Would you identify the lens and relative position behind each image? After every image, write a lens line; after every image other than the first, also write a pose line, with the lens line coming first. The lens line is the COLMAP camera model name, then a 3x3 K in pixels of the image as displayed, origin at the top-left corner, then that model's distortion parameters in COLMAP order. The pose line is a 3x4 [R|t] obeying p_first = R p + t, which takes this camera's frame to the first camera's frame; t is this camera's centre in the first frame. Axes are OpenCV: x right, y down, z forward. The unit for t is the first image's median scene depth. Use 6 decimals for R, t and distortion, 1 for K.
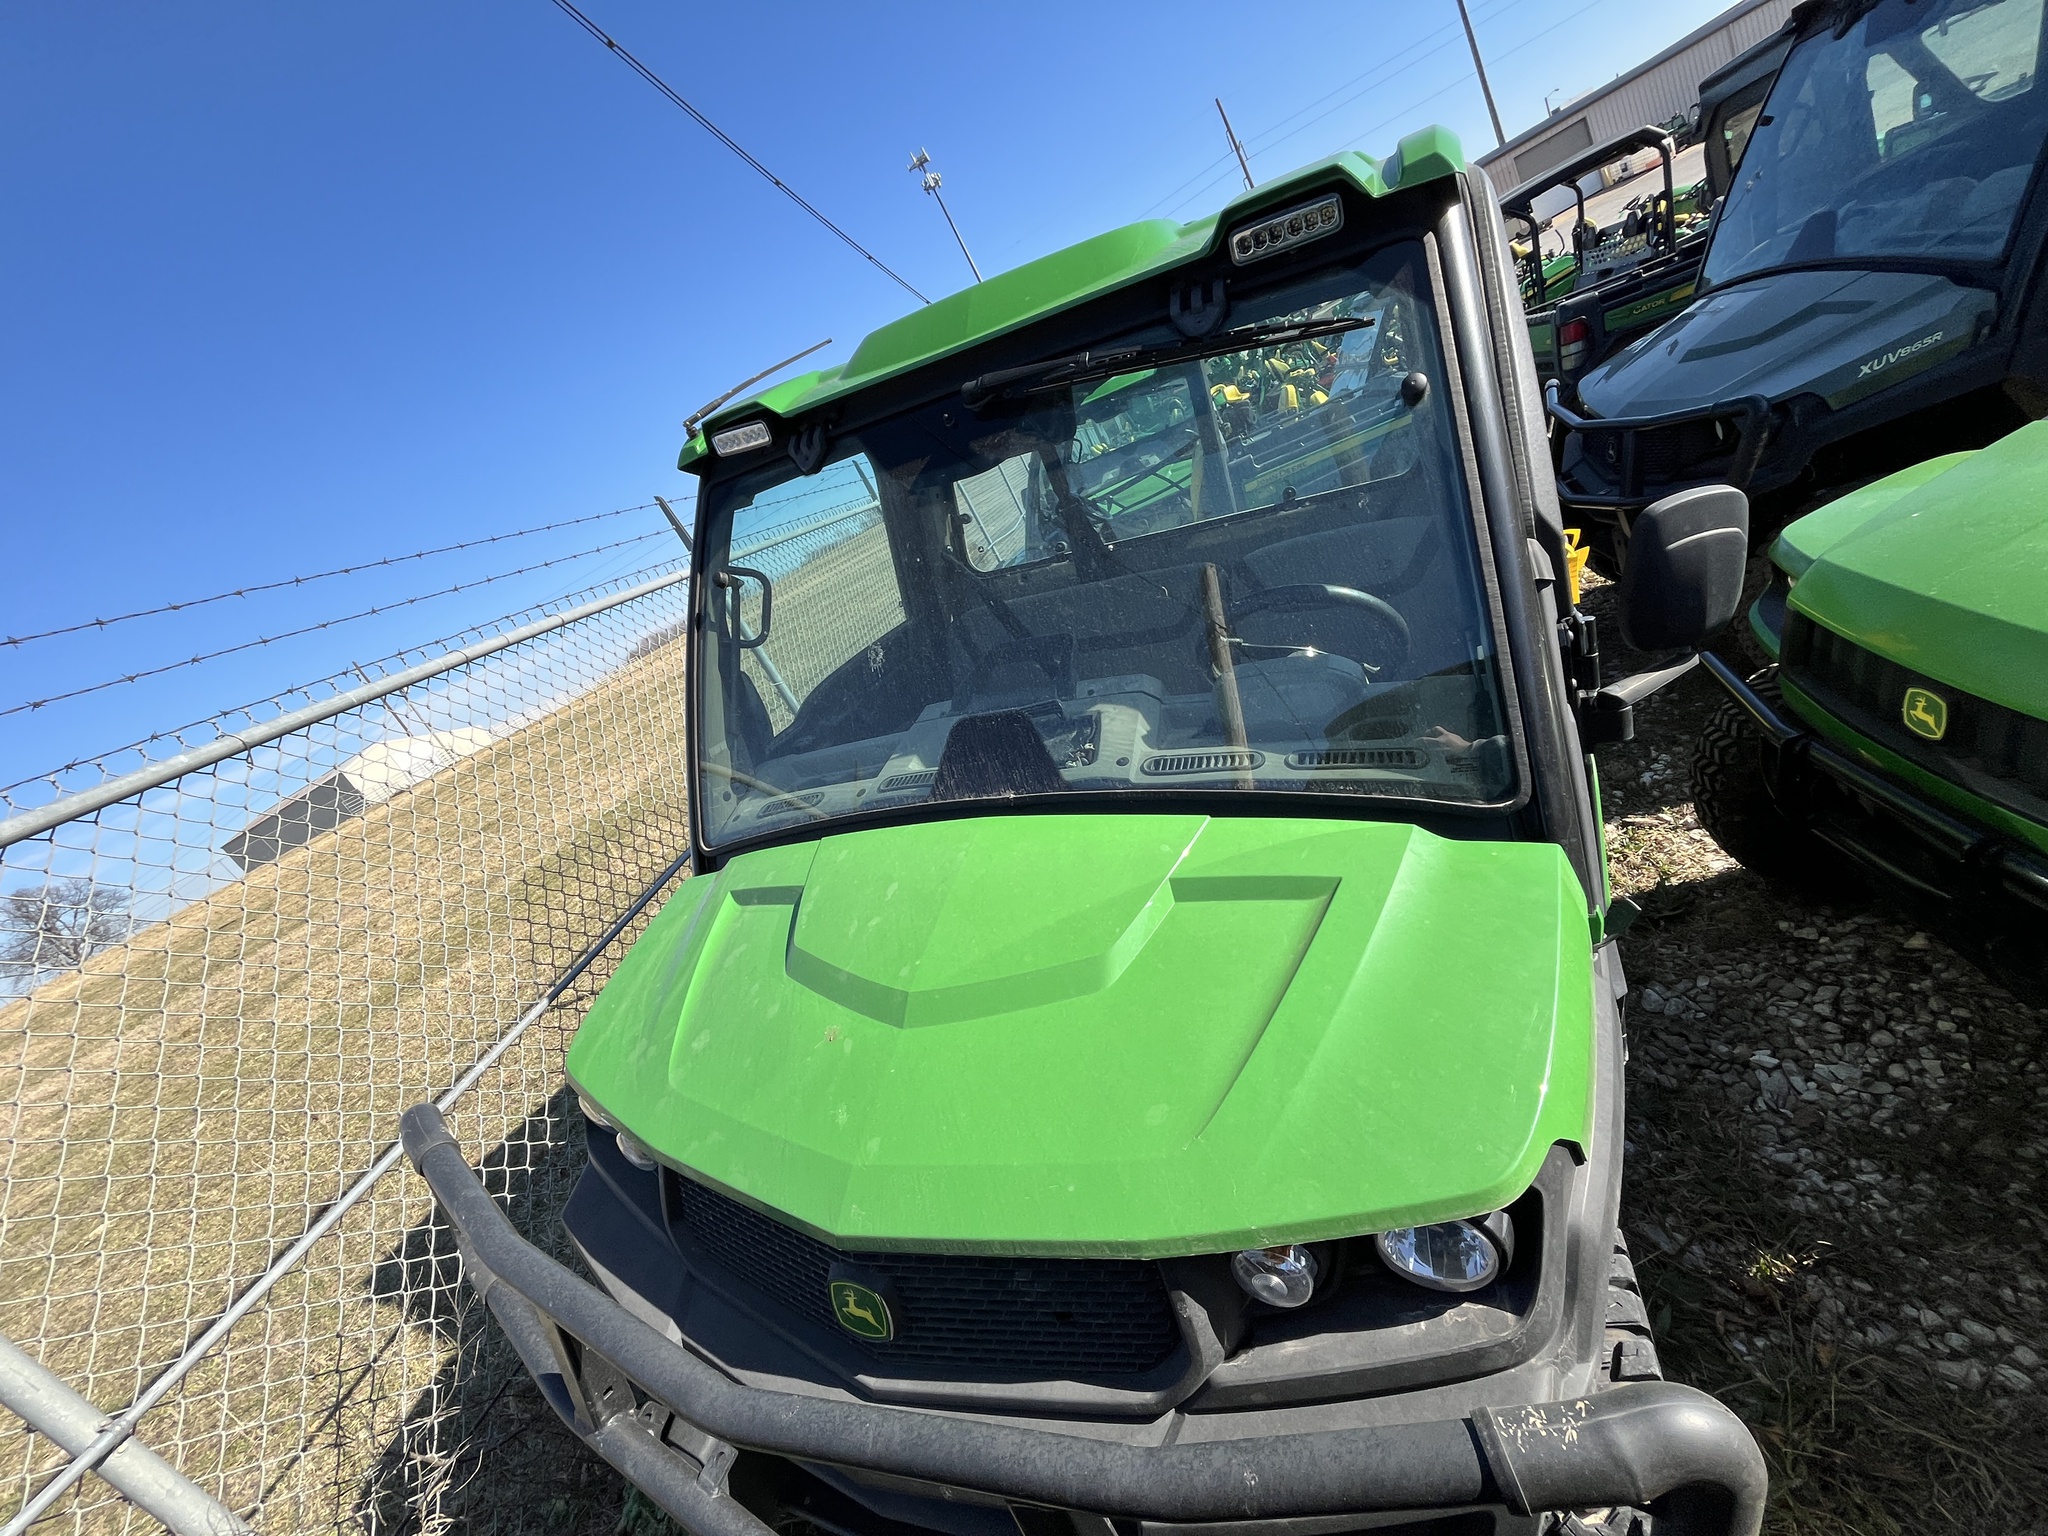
lens RADIAL K [[837.1, 0, 1023.6], [0, 837.1, 763.1], [0, 0, 1]] dist [-0.003835, -0.000373]
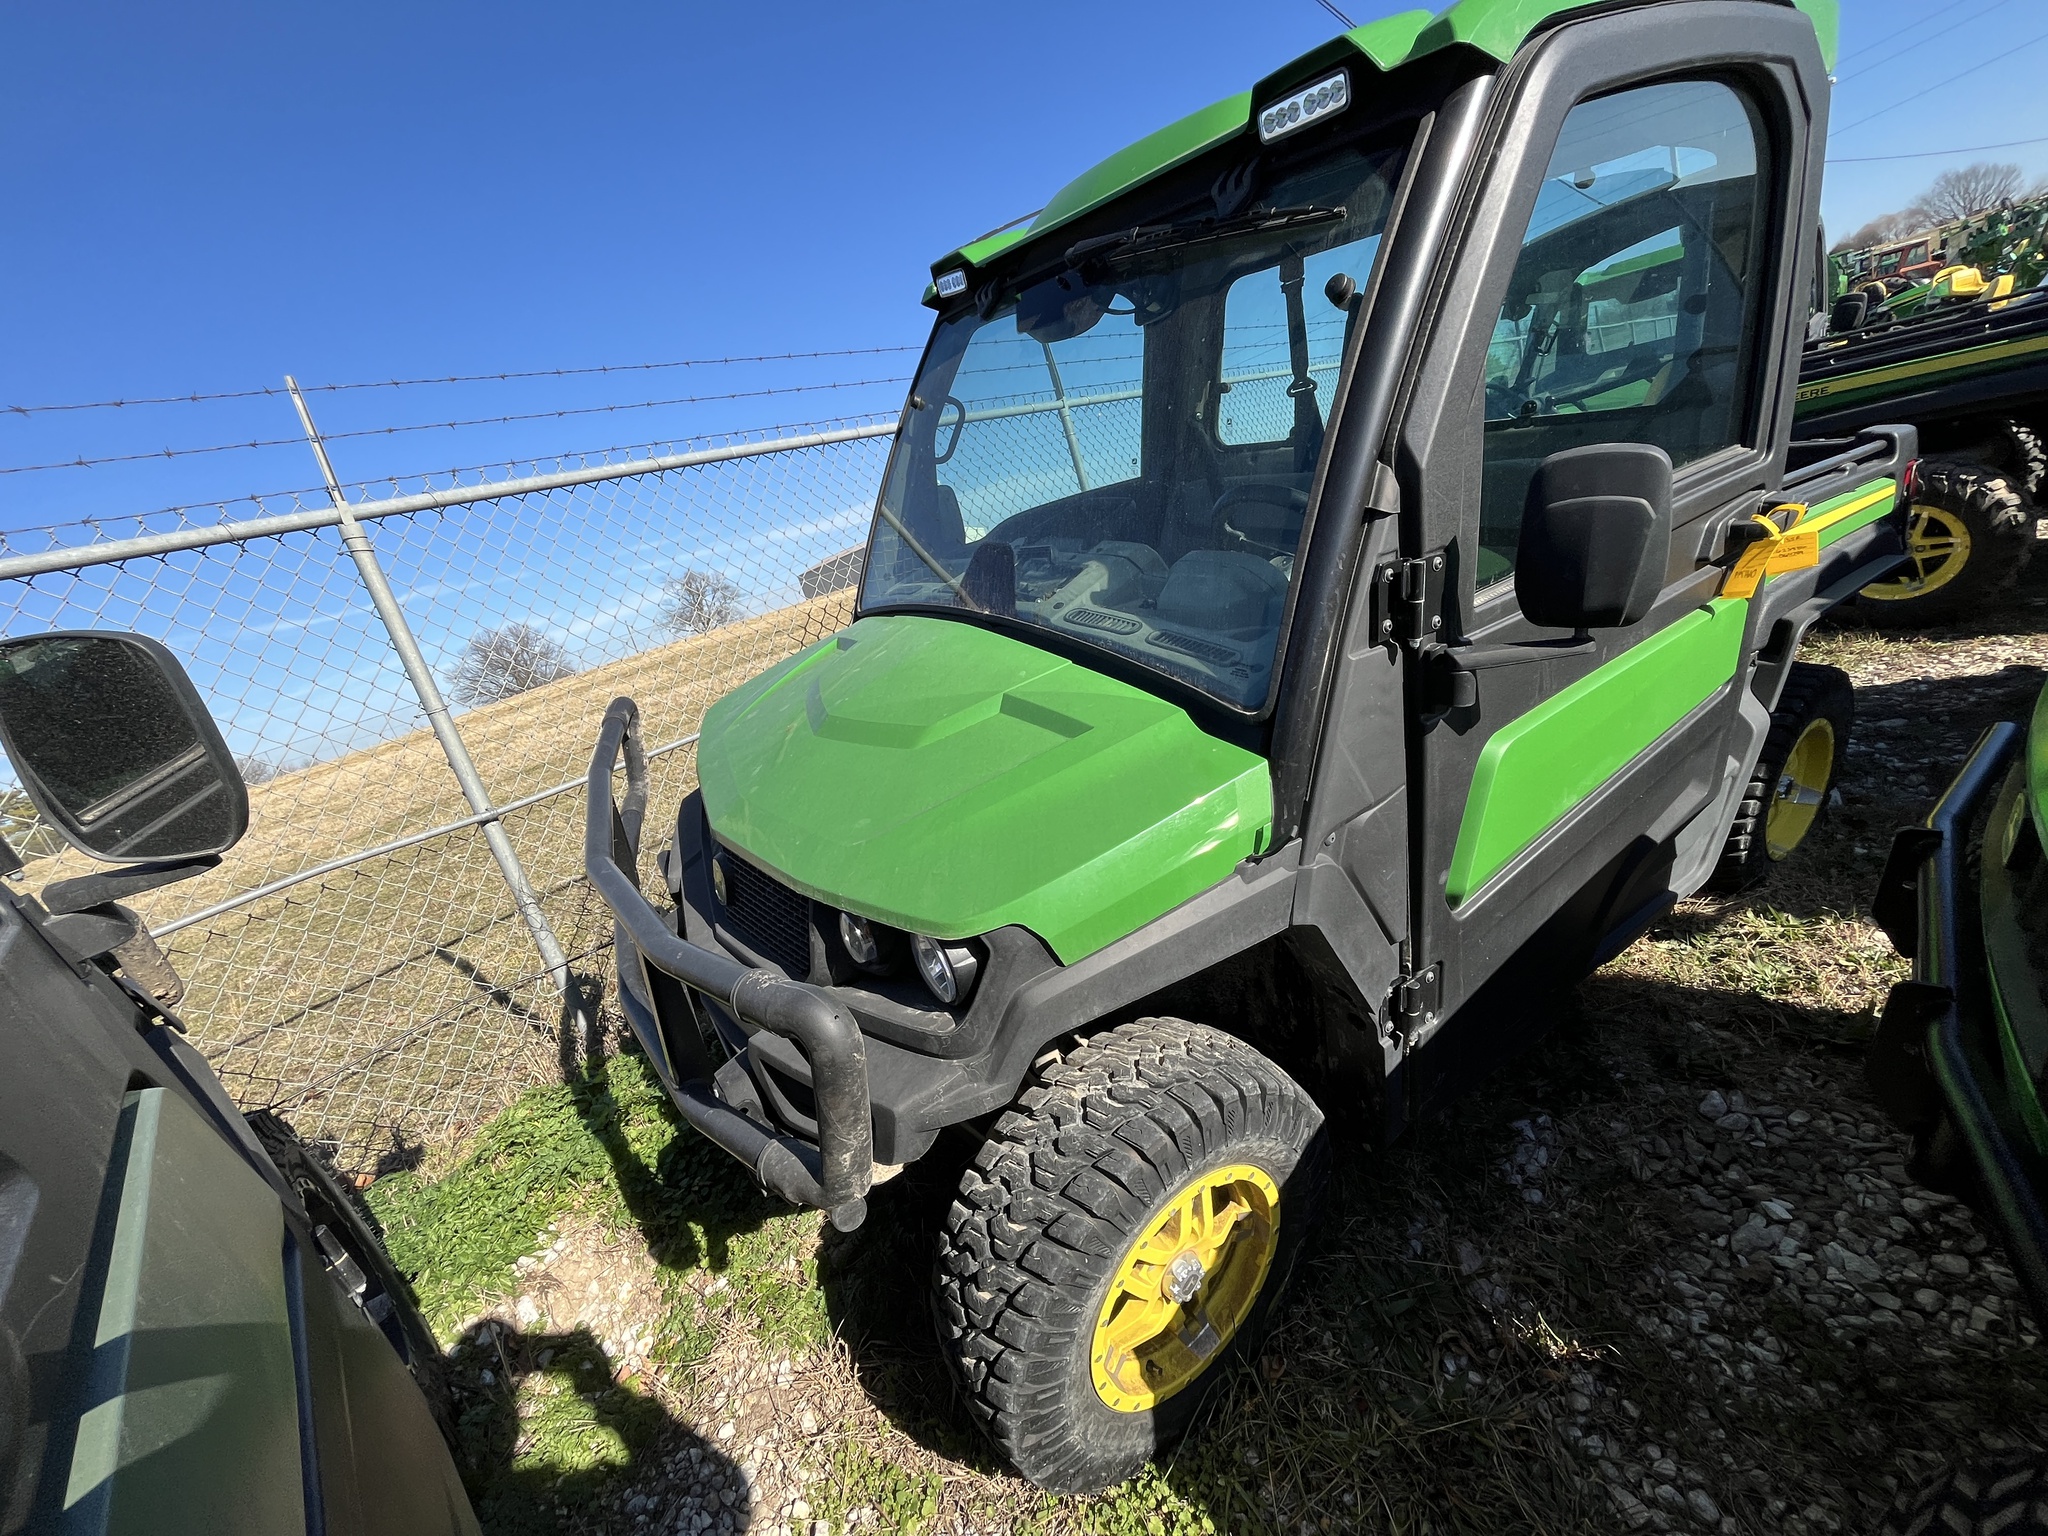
lens RADIAL K [[837.1, 0, 1024.0], [0, 837.1, 768.0], [0, 0, 1]] dist [-0.003835, -0.000373]
pose [[0.830085, 0.346110, -0.437226, 0.643721], [-0.276667, 0.936379, 0.215984, -0.027408], [0.484164, -0.058319, 0.873032, -0.054798]]
